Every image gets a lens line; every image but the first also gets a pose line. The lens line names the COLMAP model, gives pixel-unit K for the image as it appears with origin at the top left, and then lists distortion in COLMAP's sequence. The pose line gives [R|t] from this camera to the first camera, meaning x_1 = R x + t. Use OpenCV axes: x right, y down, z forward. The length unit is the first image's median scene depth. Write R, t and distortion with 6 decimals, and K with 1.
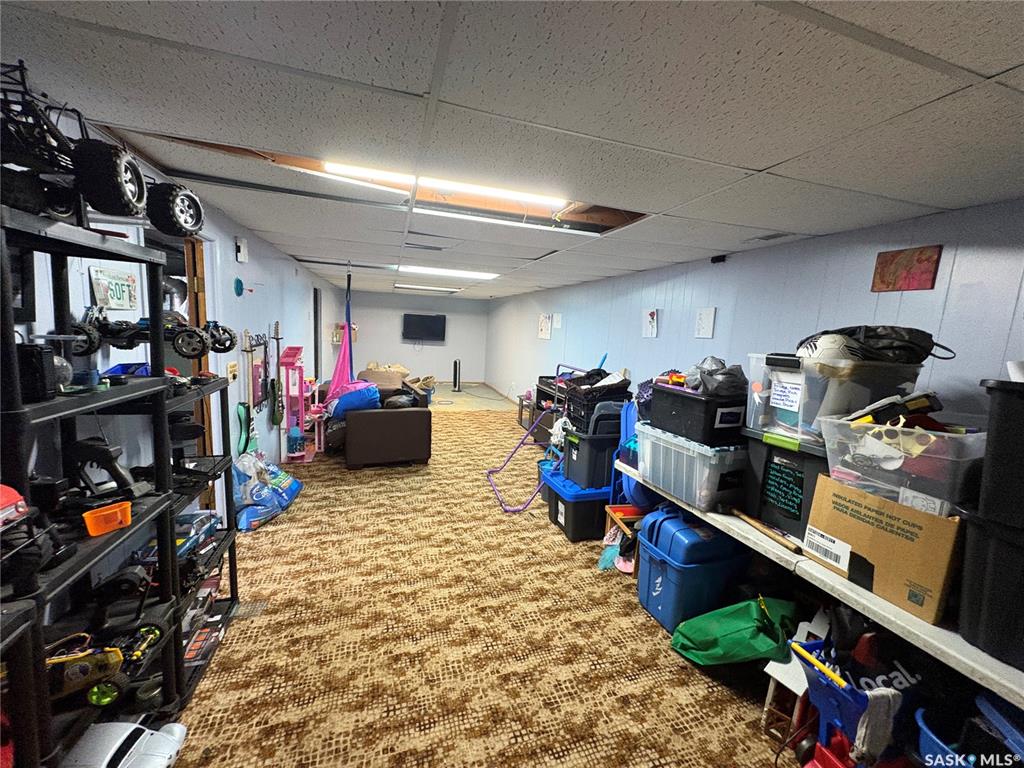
lens RADIAL K [[406.8, 0, 512.3], [0, 406.8, 385.4], [0, 0, 1]] dist [0.000052, 0.000022]
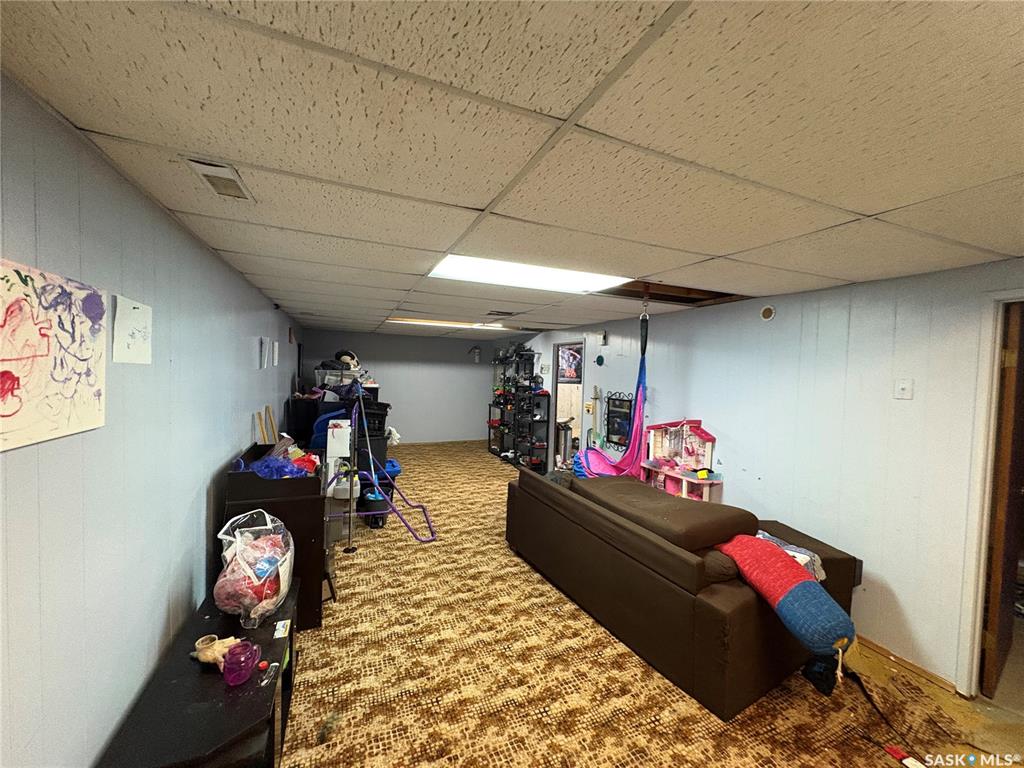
lens RADIAL K [[406.8, 0, 510.6], [0, 406.8, 385.0], [0, 0, 1]] dist [0.000052, 0.000022]
pose [[-0.992394, -0.075653, -0.097115, -0.608950], [-0.090714, 0.982703, 0.161450, -0.332384], [0.083221, 0.169032, -0.982091, 1.968413]]
